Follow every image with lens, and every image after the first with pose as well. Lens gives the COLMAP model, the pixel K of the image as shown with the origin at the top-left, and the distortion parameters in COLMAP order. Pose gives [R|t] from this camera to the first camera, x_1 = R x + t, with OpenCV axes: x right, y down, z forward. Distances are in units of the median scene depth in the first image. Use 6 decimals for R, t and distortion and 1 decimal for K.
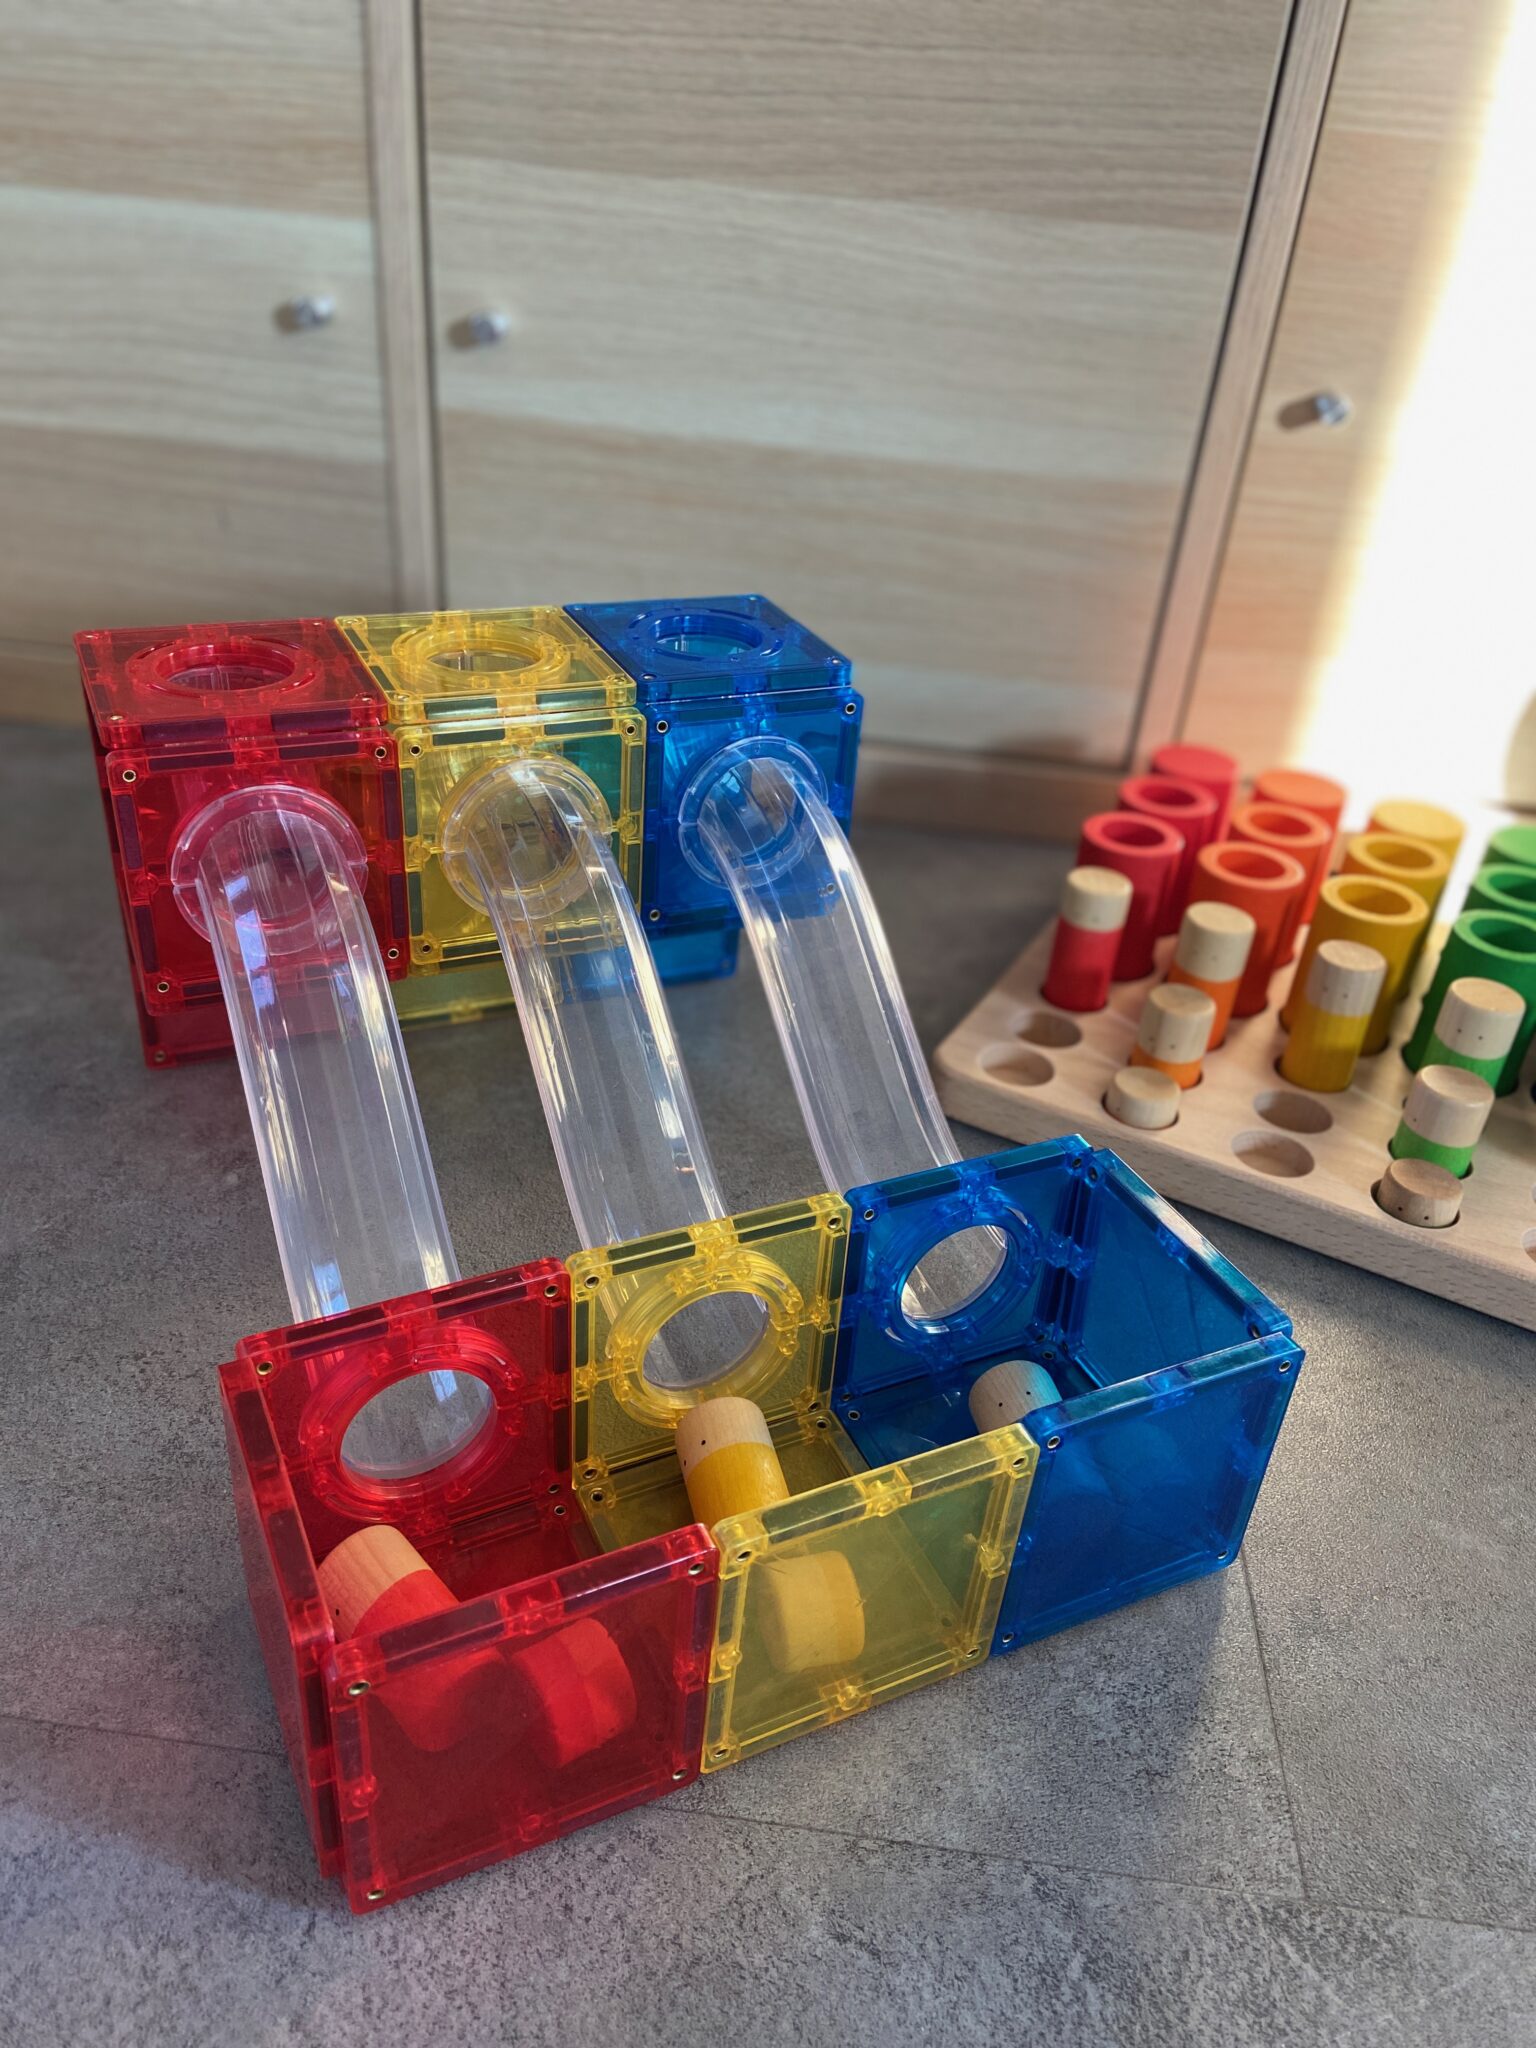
lens RADIAL K [[1567.4, 0, 768.0], [0, 1567.4, 1024.0], [0, 0, 1]] dist [0.110544, -0.157155]
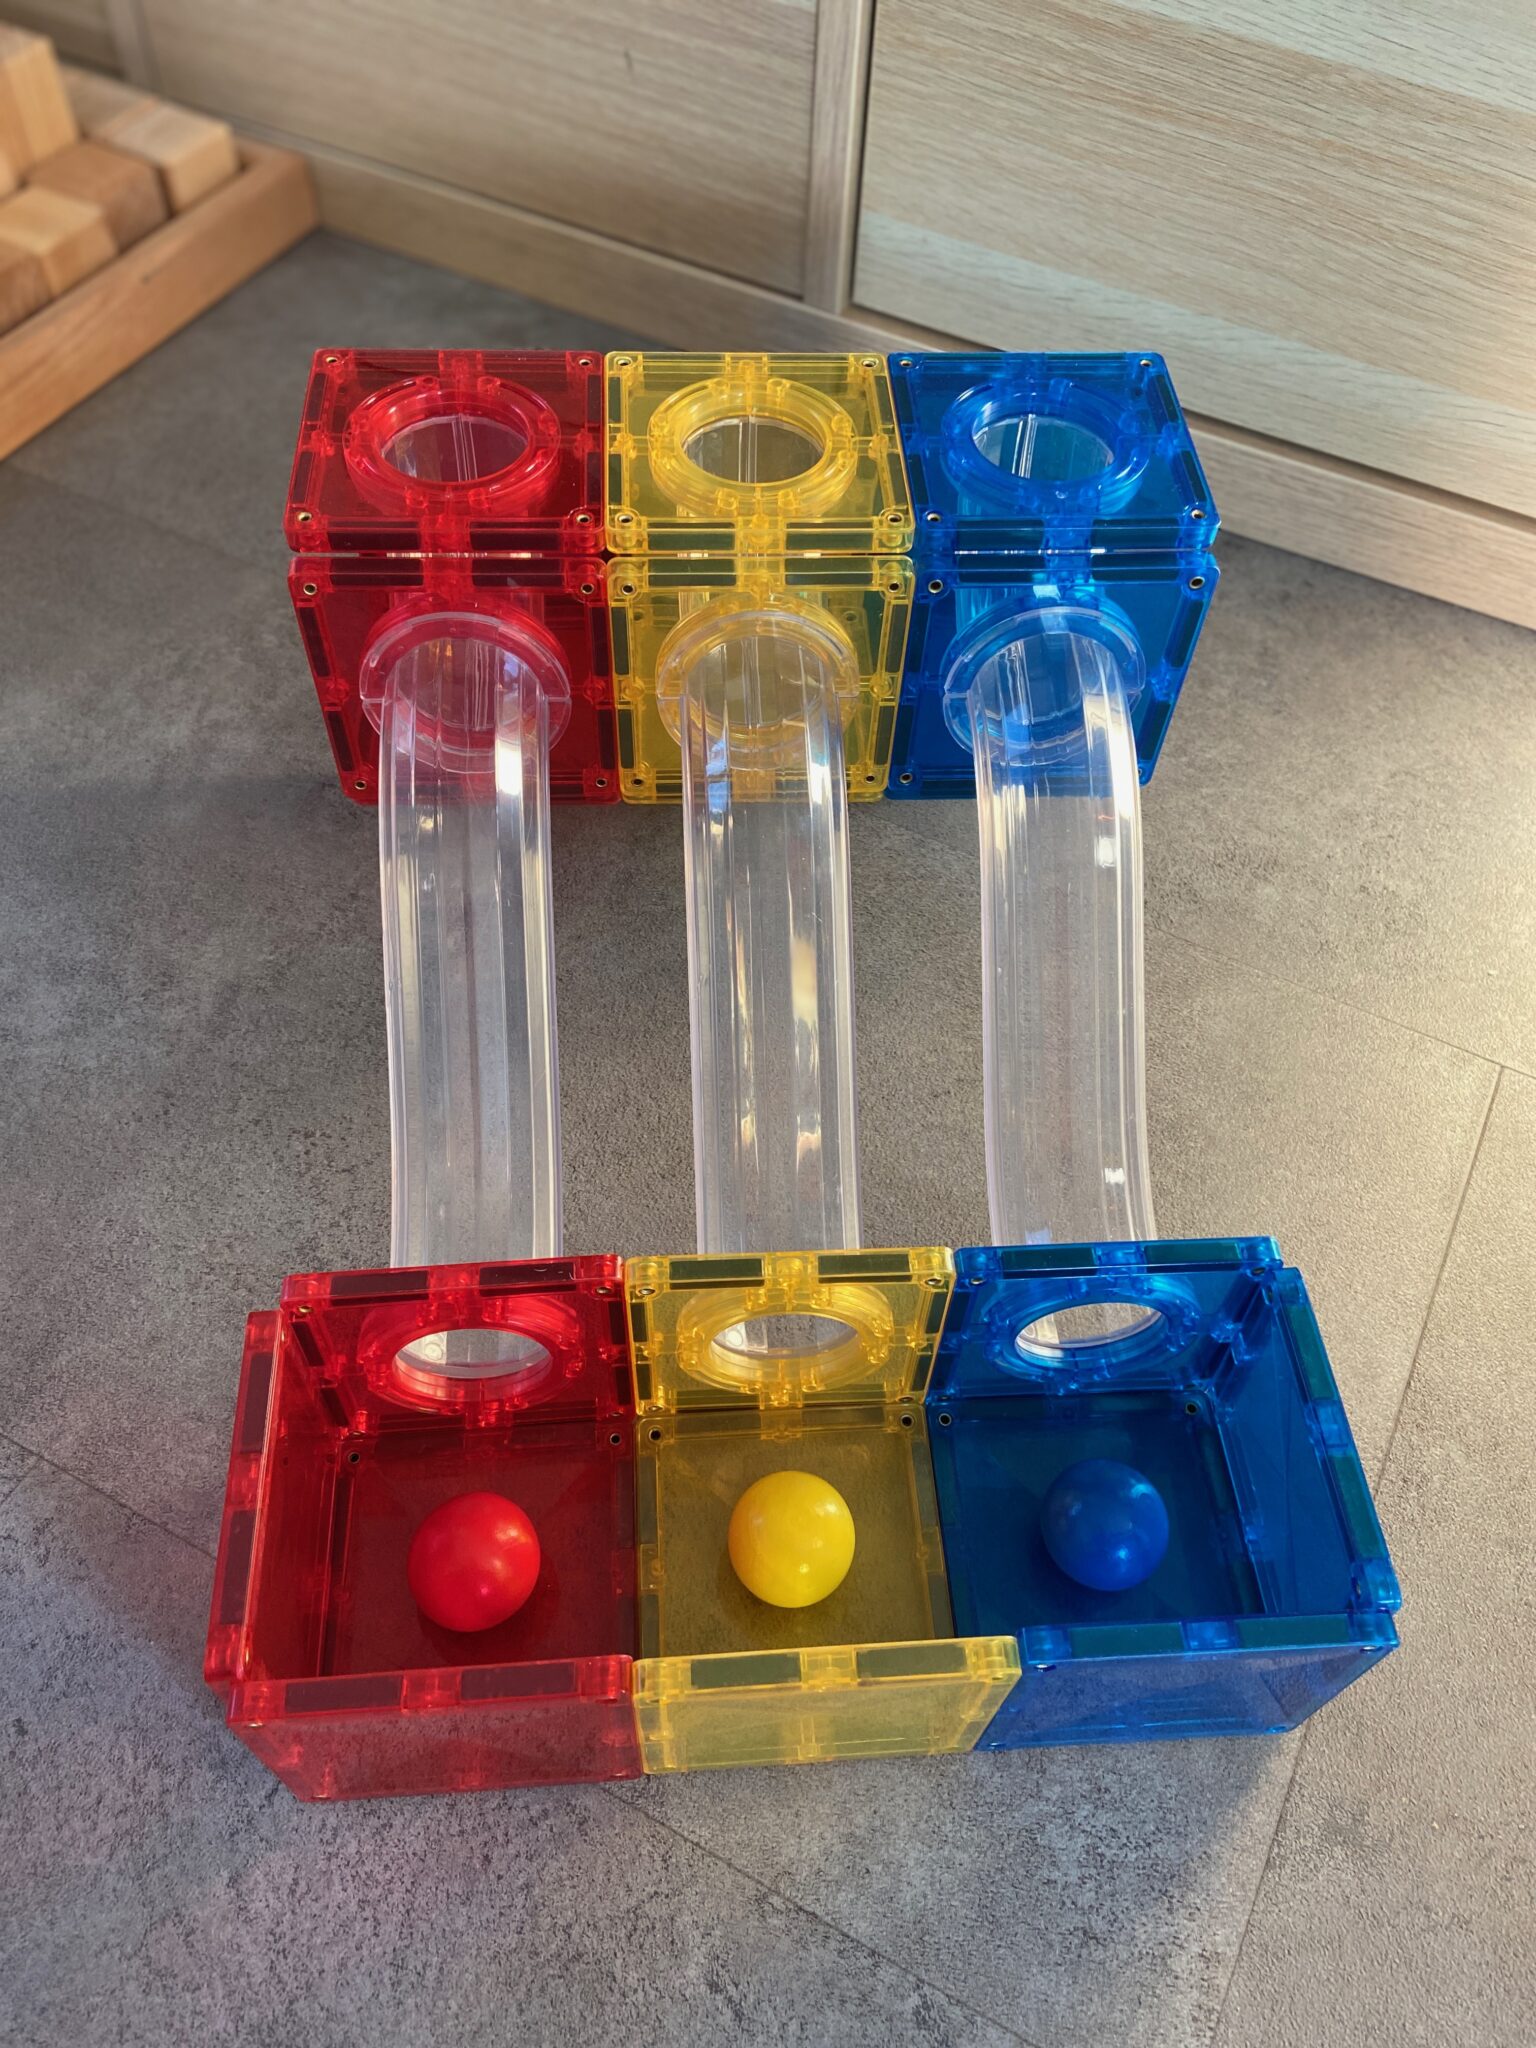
lens RADIAL K [[1567.4, 0, 768.0], [0, 1567.4, 1024.0], [0, 0, 1]] dist [0.110544, -0.157155]
pose [[0.929408, 0.268670, -0.253018, 0.149670], [-0.164357, 0.915165, 0.368049, -0.339719], [0.330437, -0.300482, 0.894719, 0.229595]]
